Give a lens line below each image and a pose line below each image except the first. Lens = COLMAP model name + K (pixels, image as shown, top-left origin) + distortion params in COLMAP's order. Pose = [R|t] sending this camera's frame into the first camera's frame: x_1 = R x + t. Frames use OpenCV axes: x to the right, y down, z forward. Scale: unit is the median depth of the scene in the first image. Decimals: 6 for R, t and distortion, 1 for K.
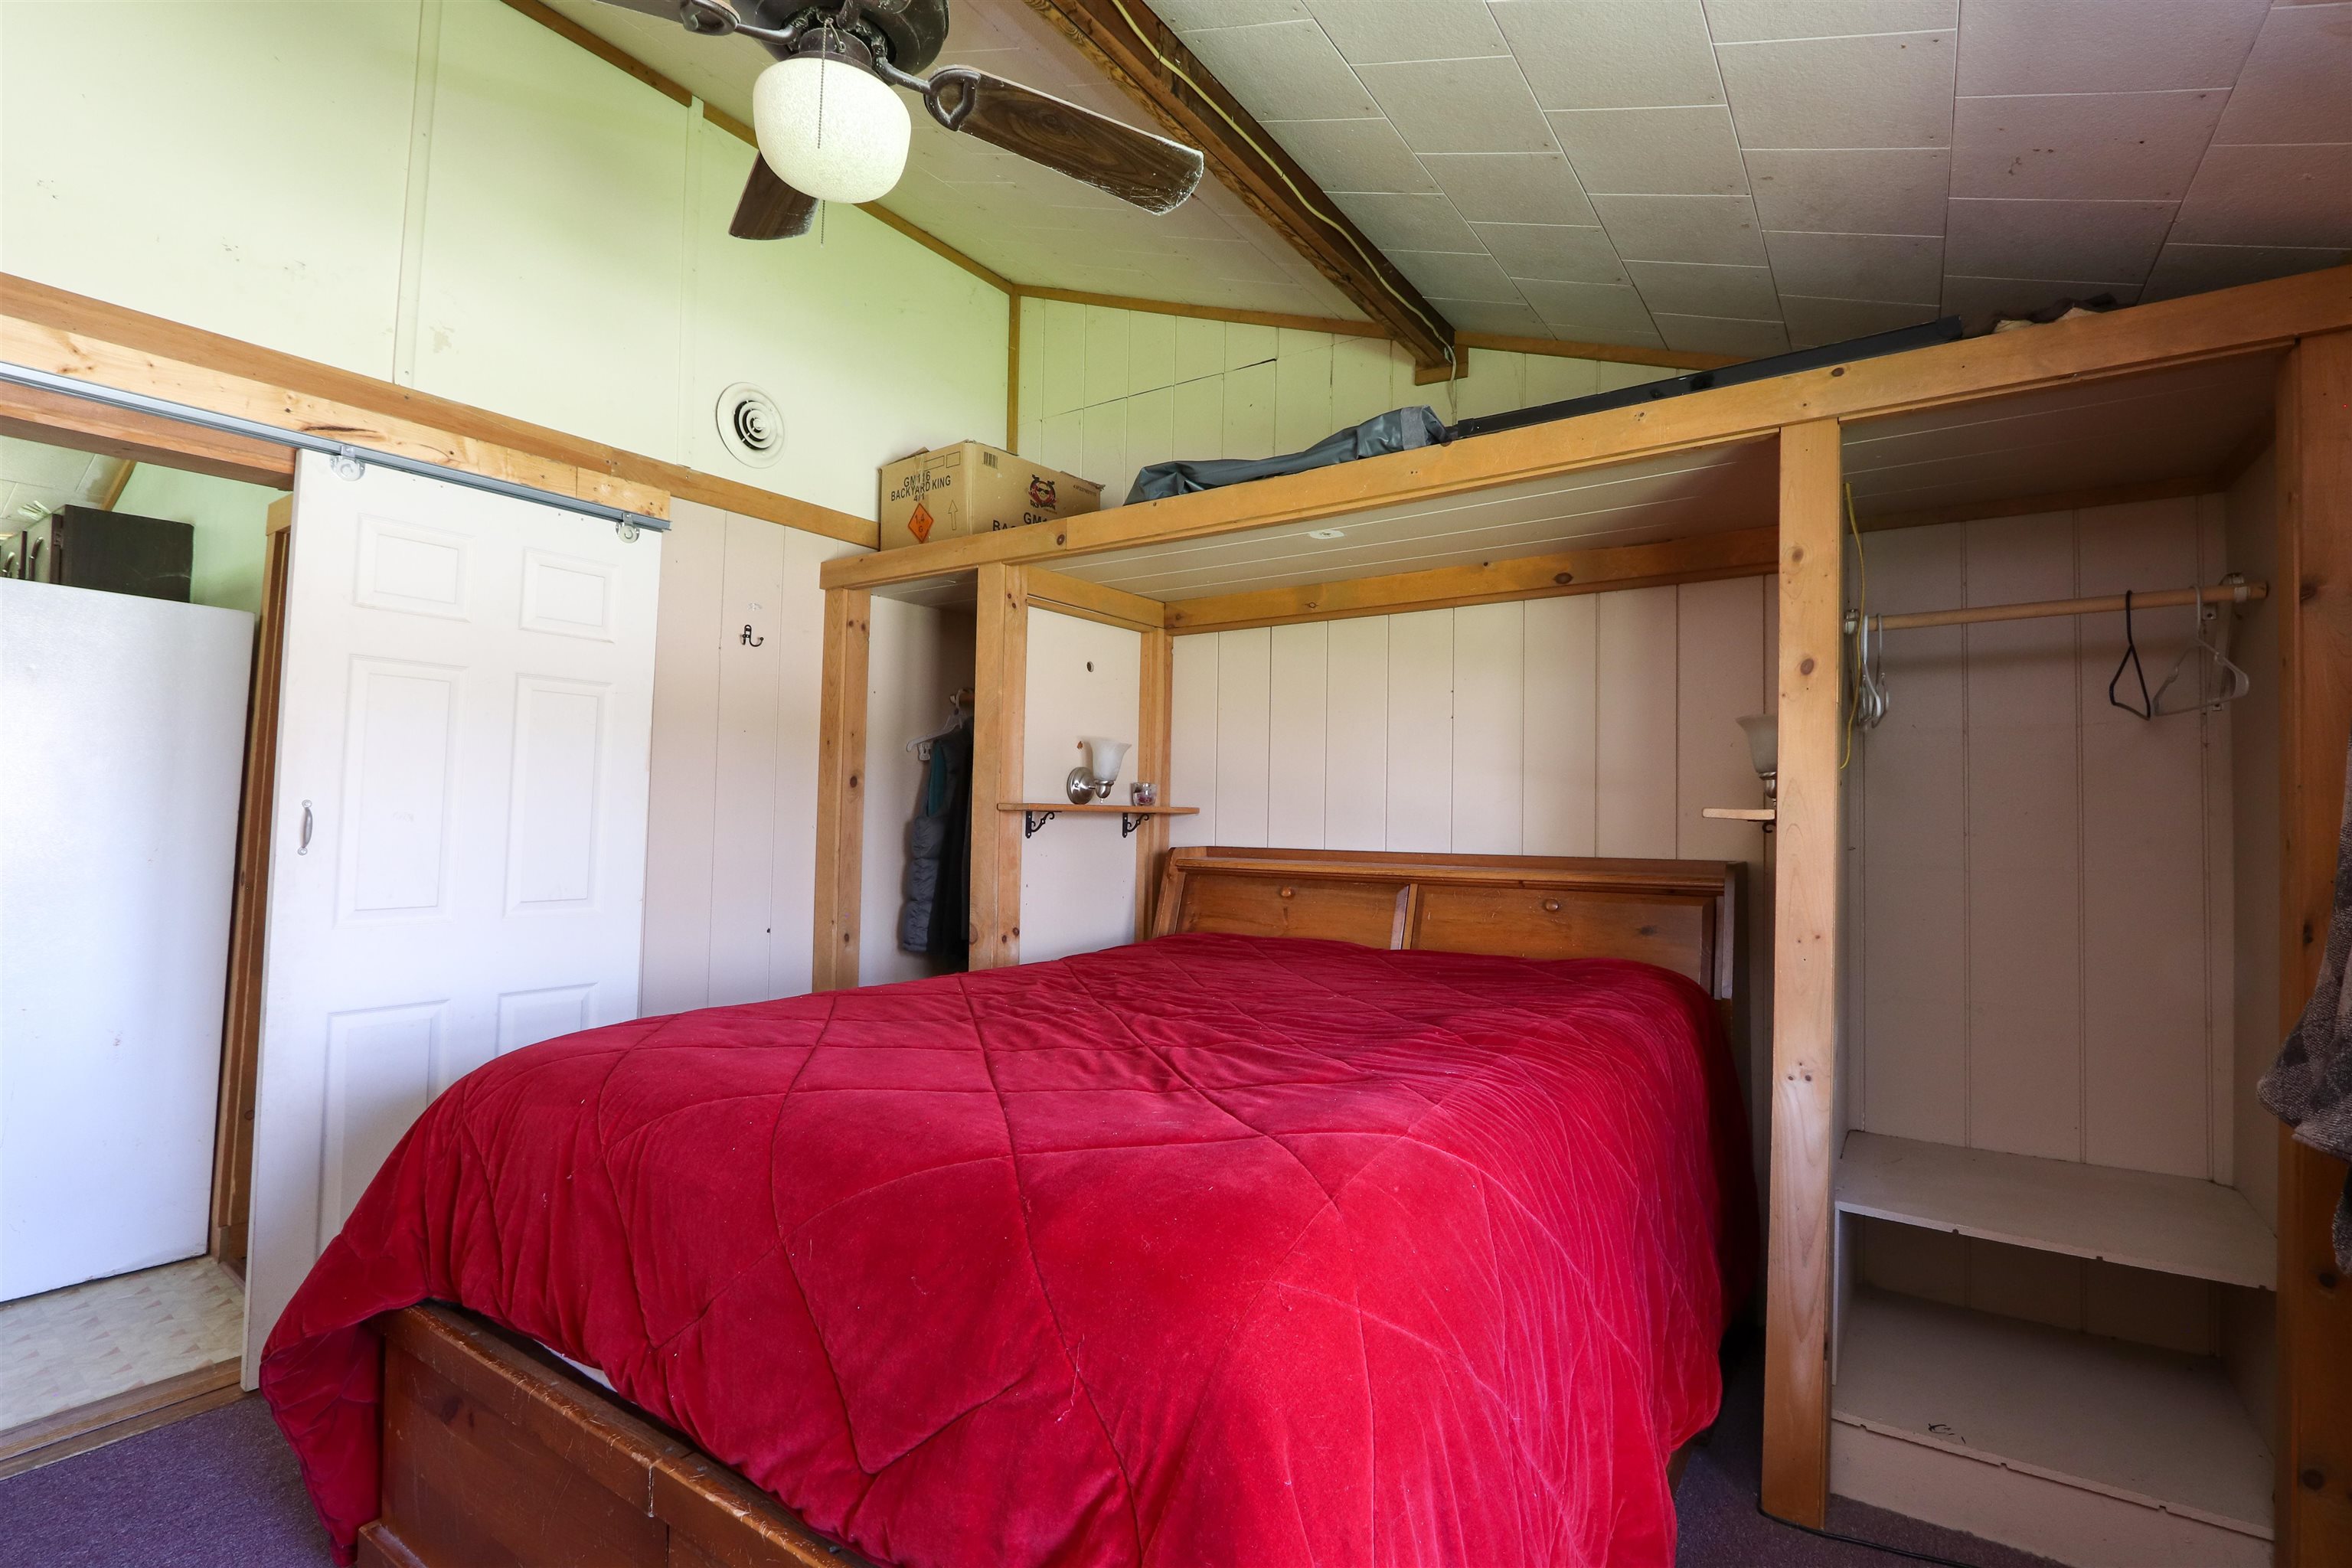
lens RADIAL K [[1090.2, 0, 1174.0], [0, 1090.2, 768.0], [0, 0, 1]] dist [-0.014101, 0.000486]
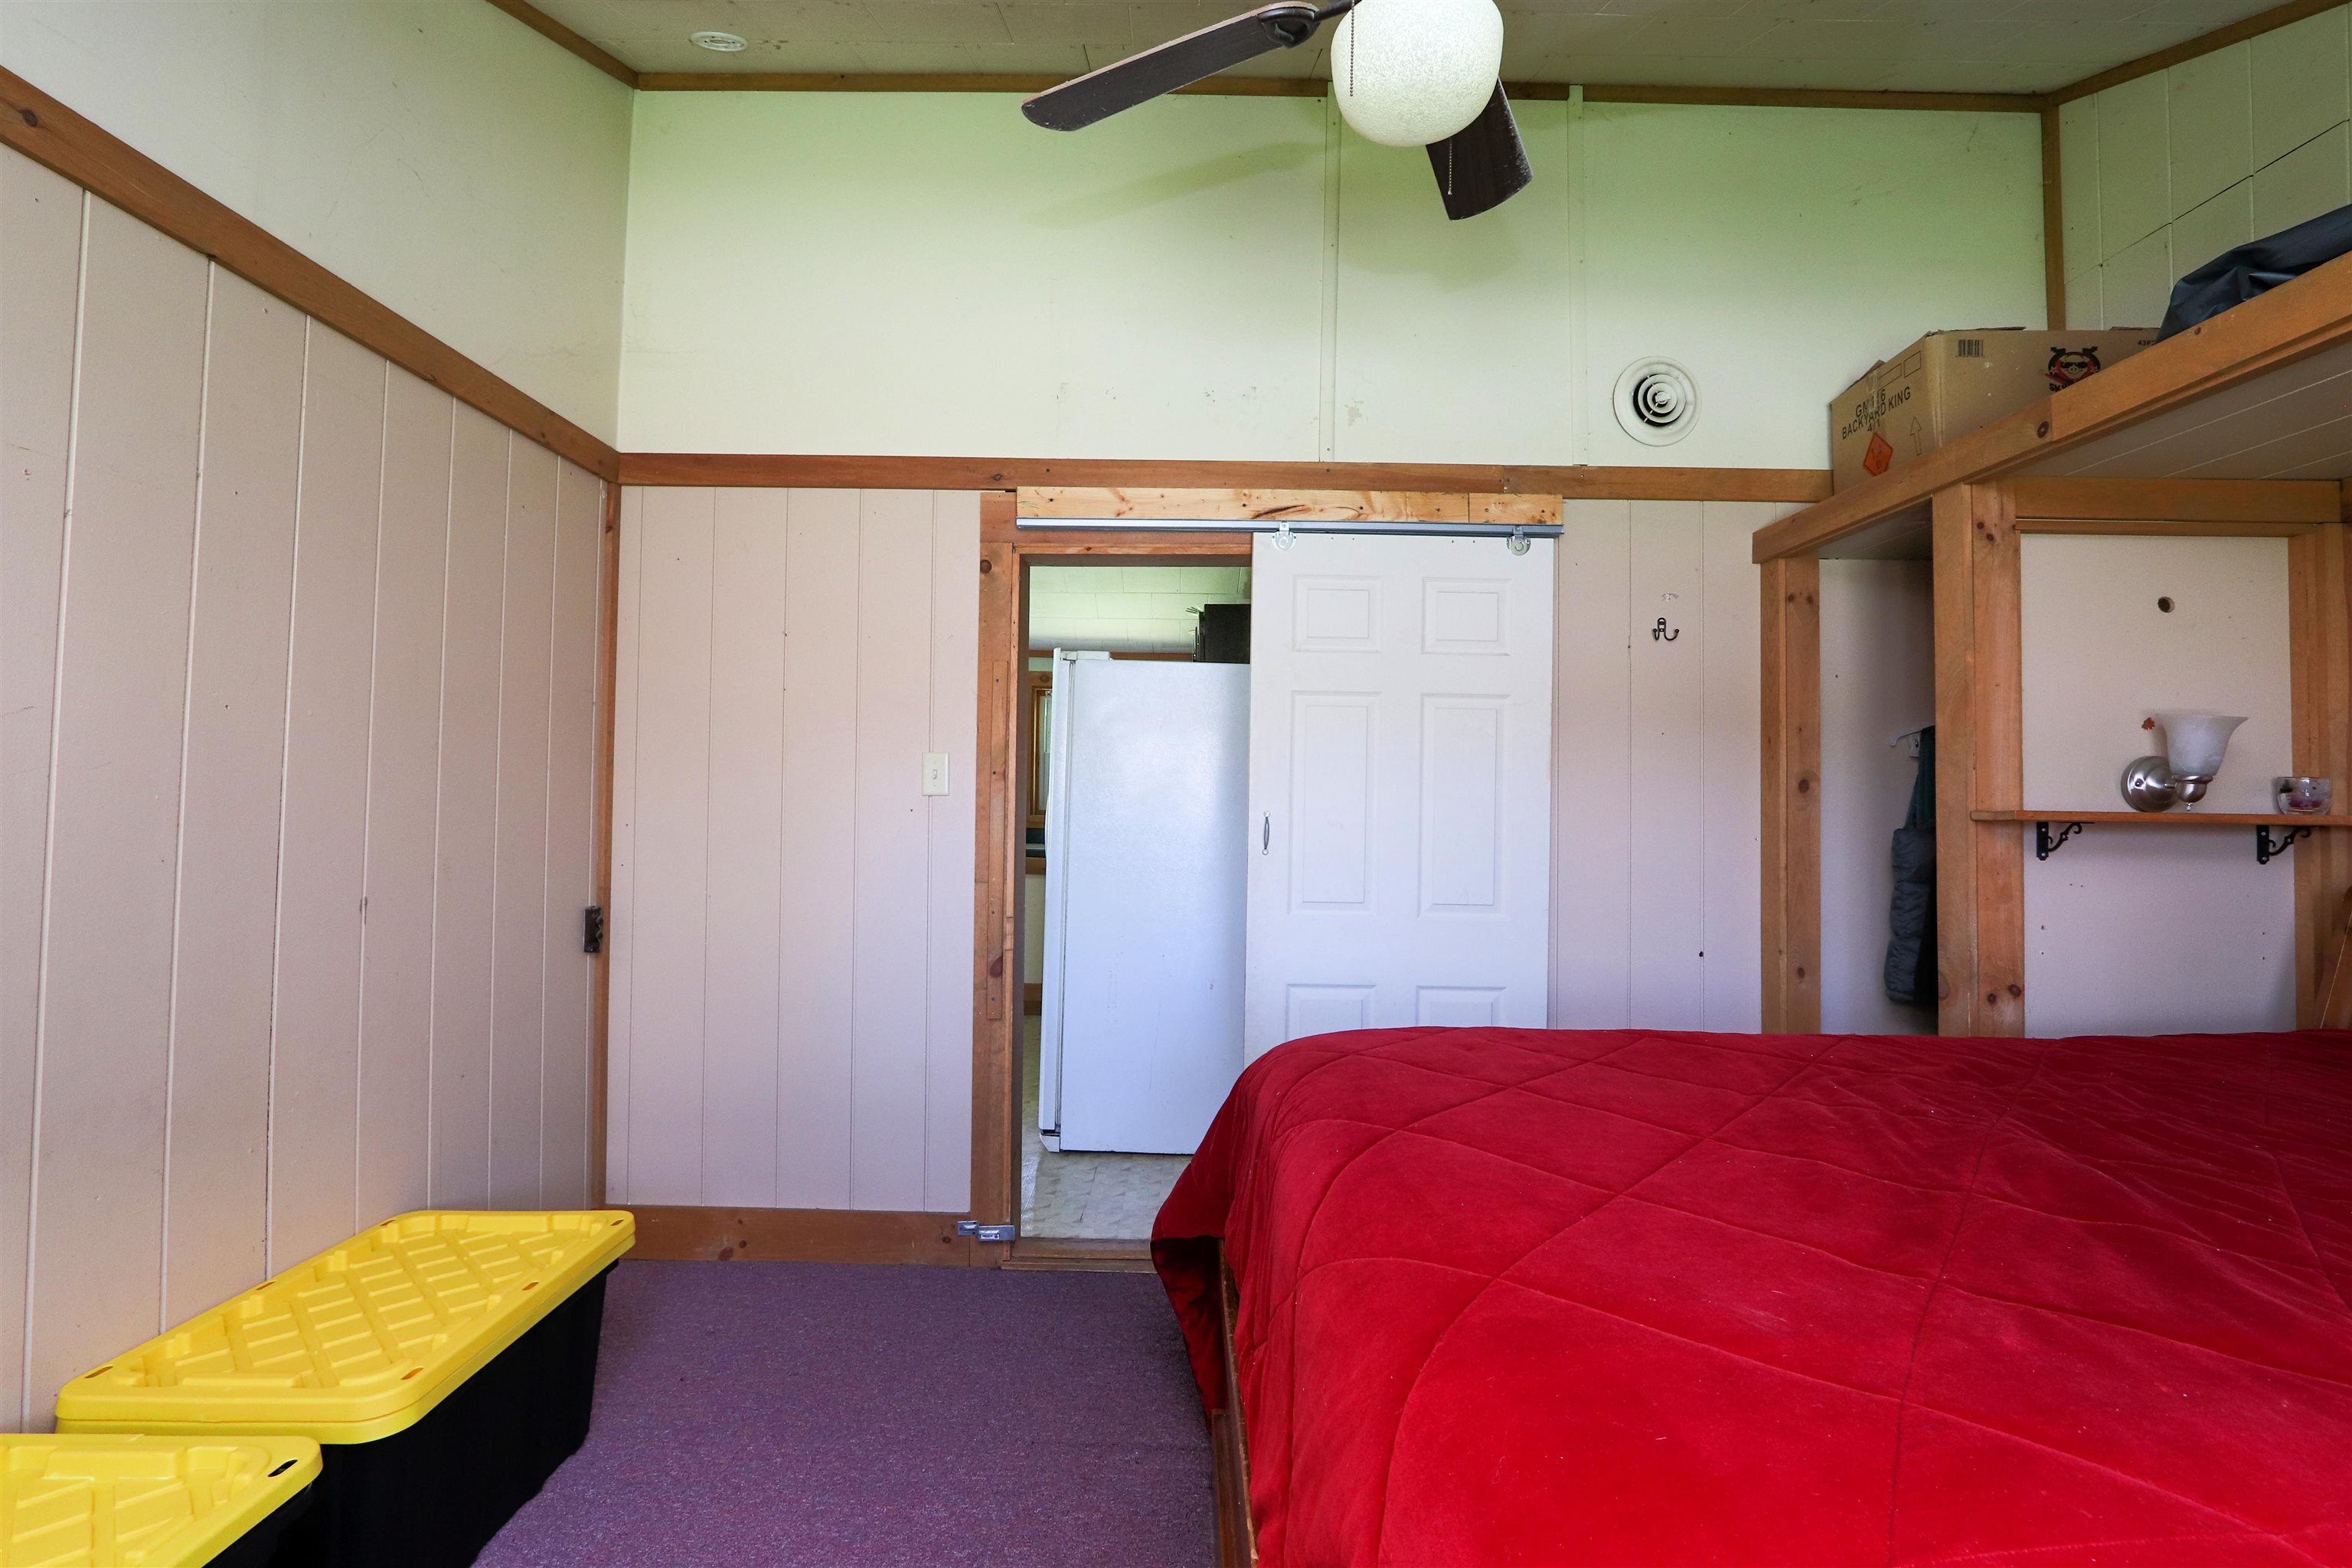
lens RADIAL K [[1090.2, 0, 1174.0], [0, 1090.2, 768.0], [0, 0, 1]] dist [-0.014101, 0.000486]
pose [[0.564472, -0.036501, -0.824645, 0.127789], [0.028790, 0.999285, -0.024524, 0.005639], [0.824950, -0.009898, 0.565119, 0.141316]]
